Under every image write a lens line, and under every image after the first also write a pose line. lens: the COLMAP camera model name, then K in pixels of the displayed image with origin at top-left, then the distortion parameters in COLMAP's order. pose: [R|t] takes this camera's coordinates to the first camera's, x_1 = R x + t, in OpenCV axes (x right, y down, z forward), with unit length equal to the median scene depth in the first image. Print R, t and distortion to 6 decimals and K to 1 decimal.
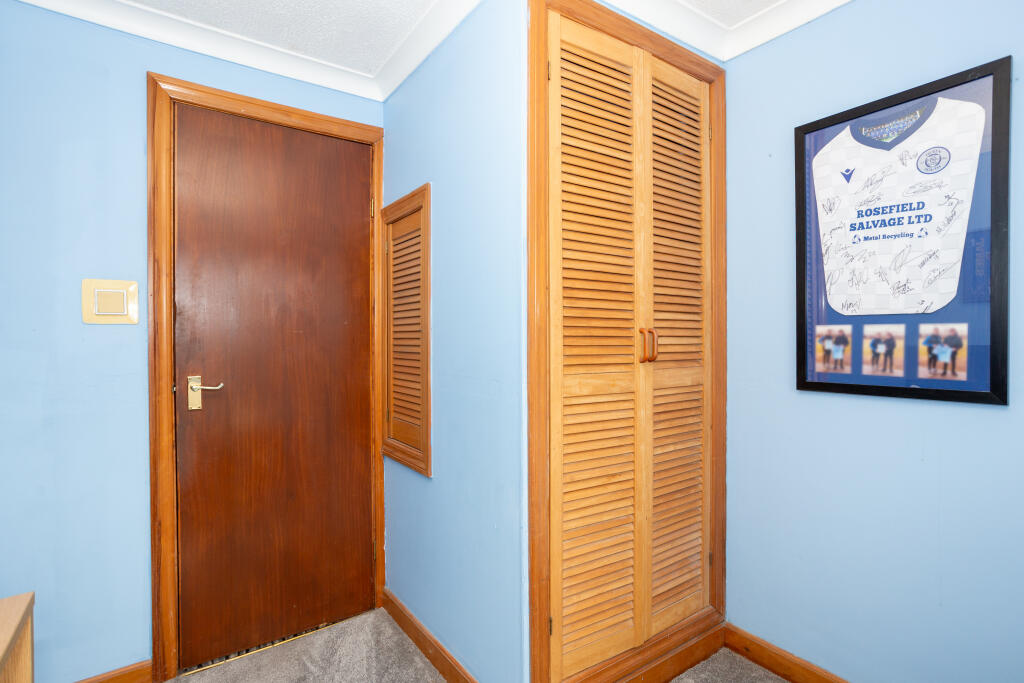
lens RADIAL K [[502.3, 0, 505.7], [0, 502.3, 348.7], [0, 0, 1]] dist [-0.025185, 0.012080]
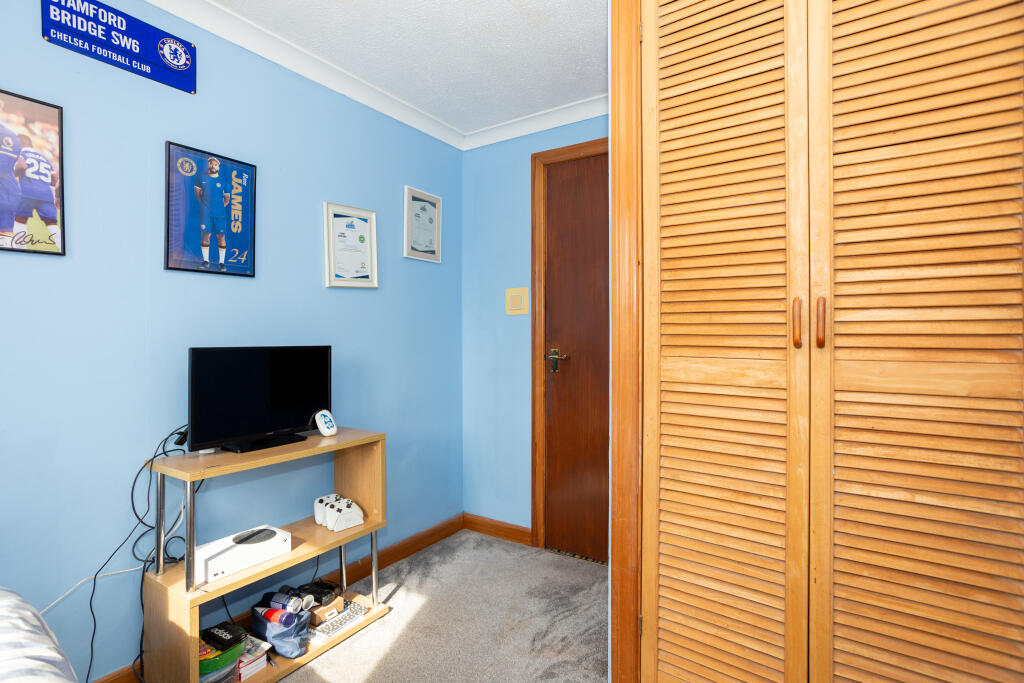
lens RADIAL K [[502.3, 0, 512.0], [0, 502.3, 331.7], [0, 0, 1]] dist [-0.025185, 0.012080]
pose [[0.370068, 0.000587, -0.929004, 0.876153], [-0.014899, 0.999875, -0.005303, 0.017560], [0.928885, 0.015804, 0.370030, 0.433389]]
